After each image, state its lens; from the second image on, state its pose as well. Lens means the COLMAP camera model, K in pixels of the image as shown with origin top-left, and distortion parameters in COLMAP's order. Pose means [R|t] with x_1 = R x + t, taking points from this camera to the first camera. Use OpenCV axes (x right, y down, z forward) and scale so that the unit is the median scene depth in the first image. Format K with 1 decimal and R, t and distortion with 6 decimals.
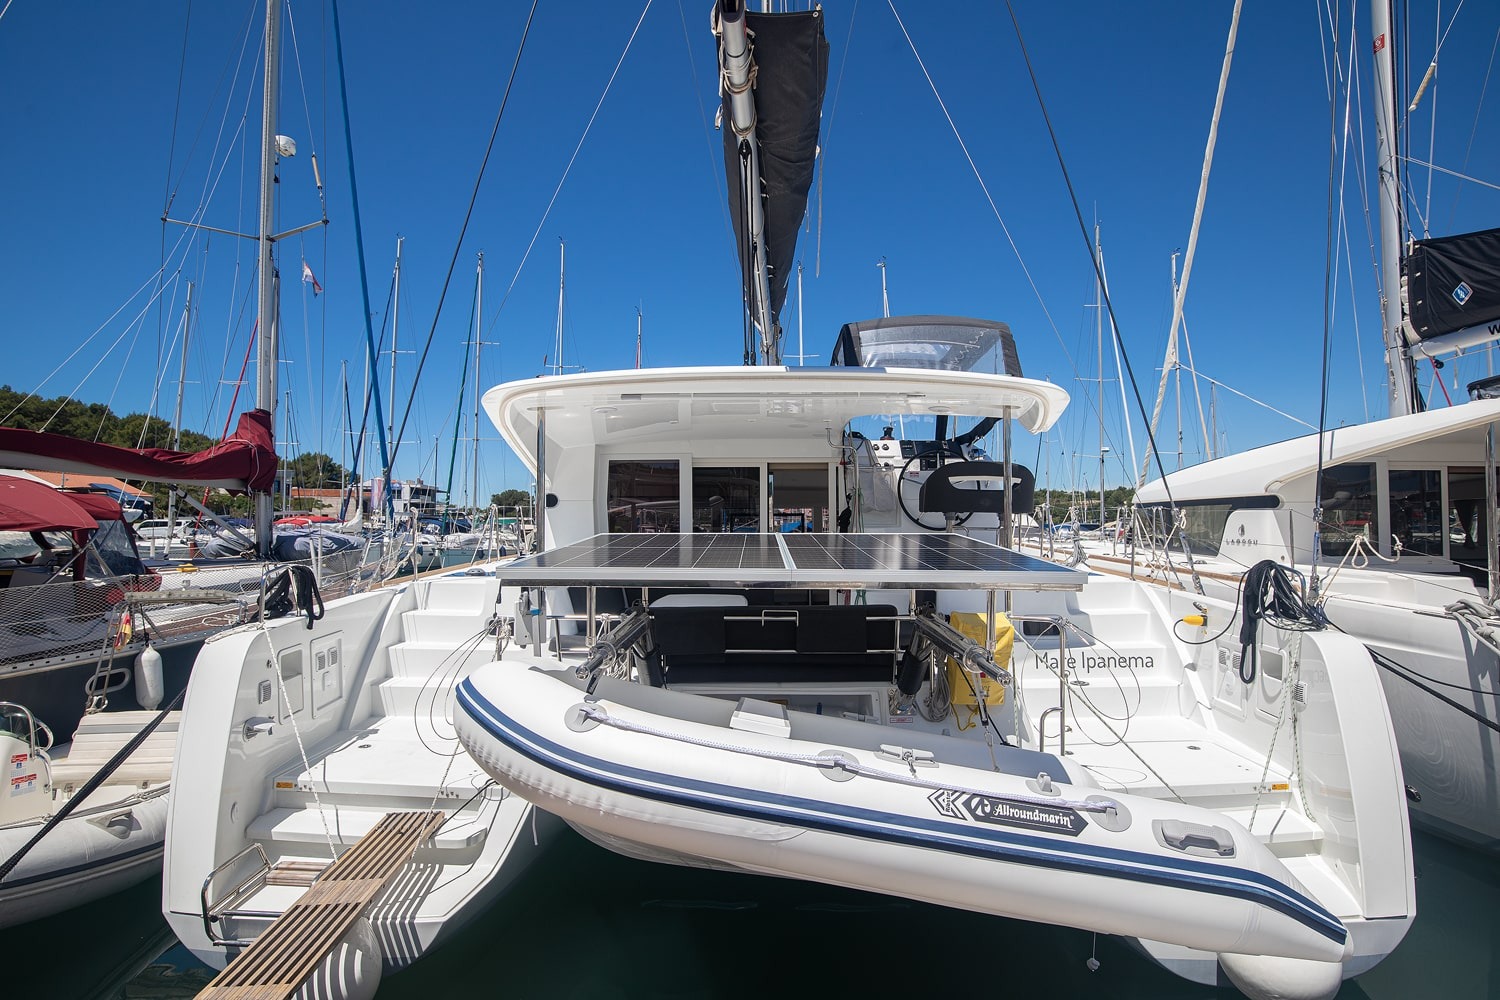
lens RADIAL K [[705.5, 0, 741.0], [0, 705.5, 498.1], [0, 0, 1]] dist [-0.033179, -0.001011]
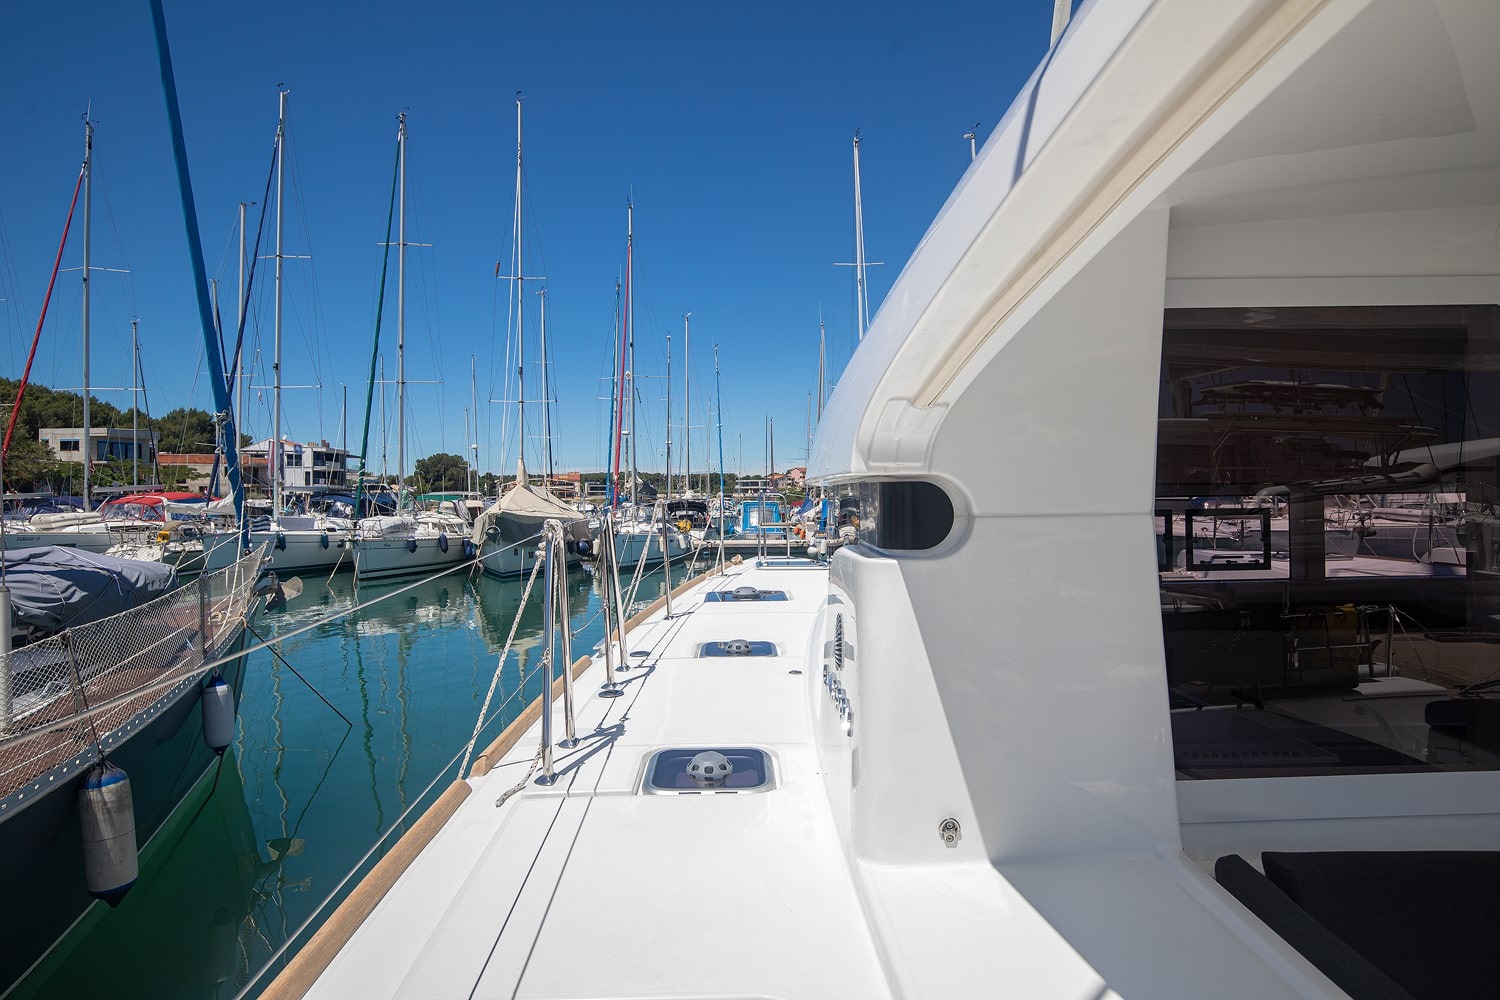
lens RADIAL K [[863.7, 0, 749.5], [0, 863.7, 493.2], [0, 0, 1]] dist [-0.013908, 0.000020]
pose [[0.999613, -0.006667, 0.027023, -0.051638], [0.005699, 0.999344, 0.035762, -0.000874], [-0.027244, -0.035594, 0.998995, 0.121581]]
